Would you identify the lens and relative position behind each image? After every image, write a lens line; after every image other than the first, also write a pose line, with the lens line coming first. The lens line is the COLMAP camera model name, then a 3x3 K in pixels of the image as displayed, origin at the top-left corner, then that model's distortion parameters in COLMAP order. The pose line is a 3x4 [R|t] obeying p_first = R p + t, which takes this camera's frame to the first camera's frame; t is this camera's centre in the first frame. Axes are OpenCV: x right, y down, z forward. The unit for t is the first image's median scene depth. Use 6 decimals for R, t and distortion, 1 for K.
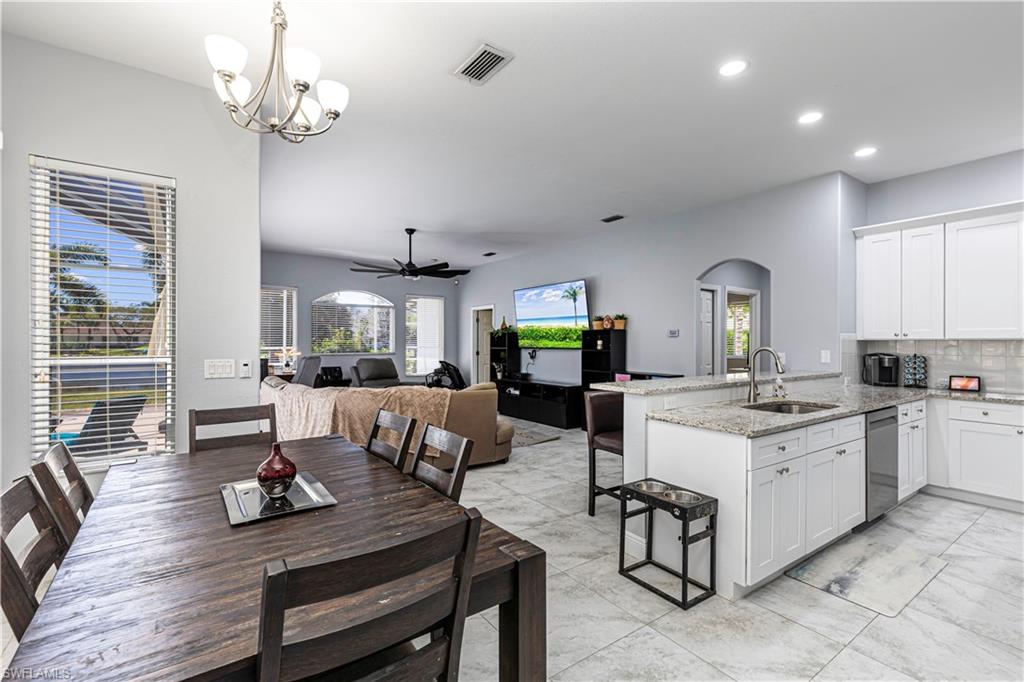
lens RADIAL K [[456.1, 0, 515.5], [0, 456.1, 340.3], [0, 0, 1]] dist [0.011516, -0.000963]
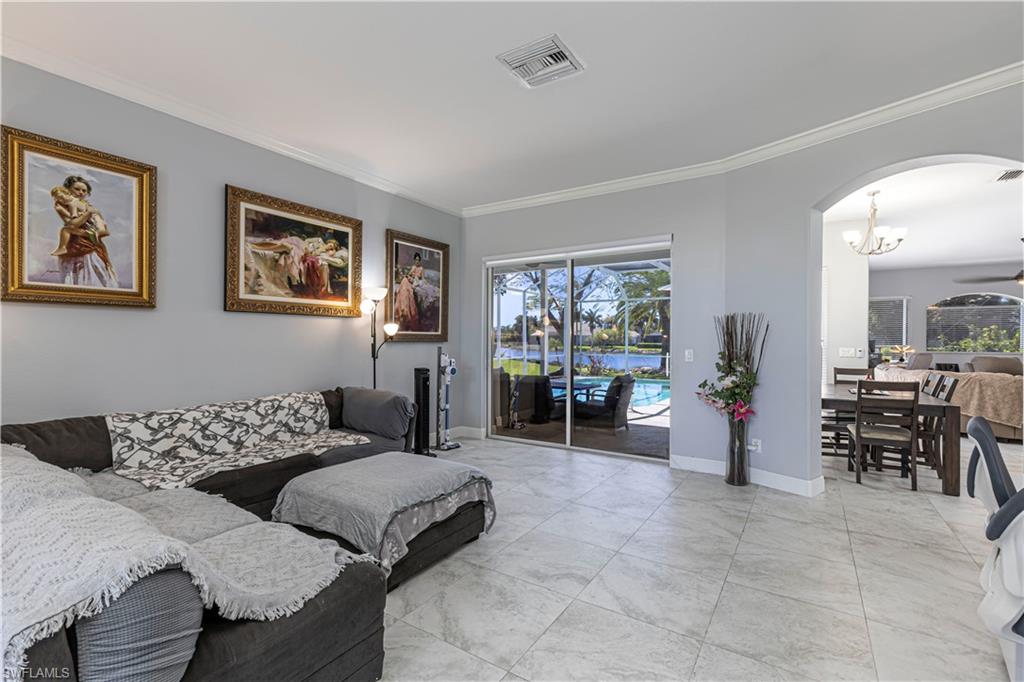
lens RADIAL K [[456.1, 0, 515.5], [0, 456.1, 340.3], [0, 0, 1]] dist [0.011516, -0.000963]
pose [[0.368077, -0.003711, -0.929788, 0.581069], [-0.002427, 0.999985, -0.004952, 0.014070], [0.929792, 0.004079, 0.368062, -0.916556]]
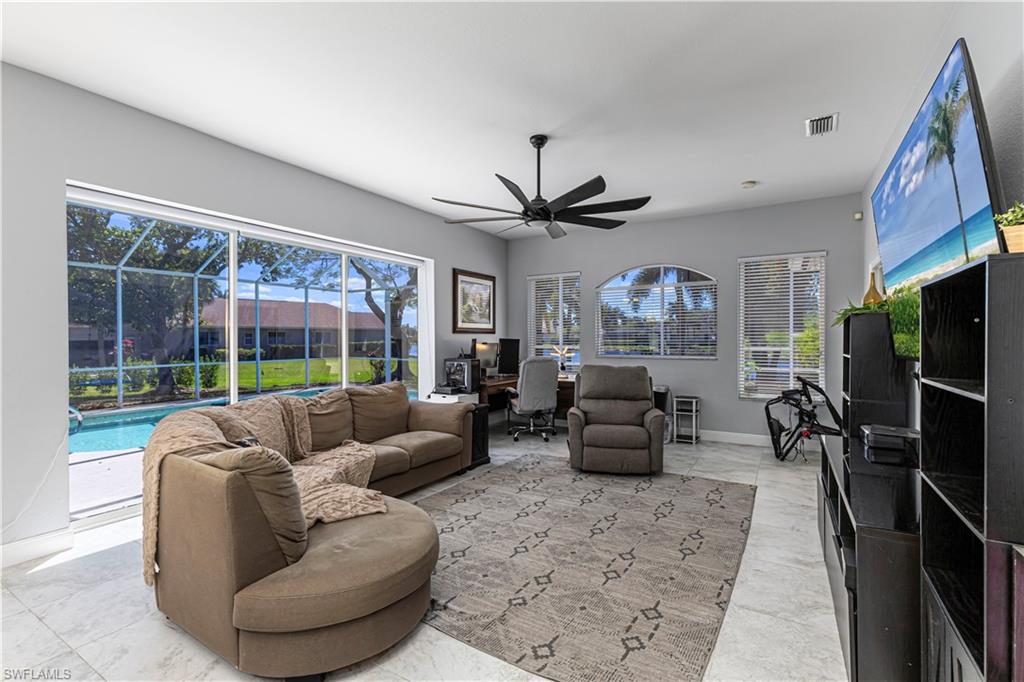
lens RADIAL K [[456.1, 0, 515.5], [0, 456.1, 340.3], [0, 0, 1]] dist [0.011516, -0.000963]
pose [[0.402521, -0.001381, -0.915410, 0.476924], [0.000072, 0.999999, -0.001477, 0.007191], [0.915411, 0.000528, 0.402521, 1.344548]]
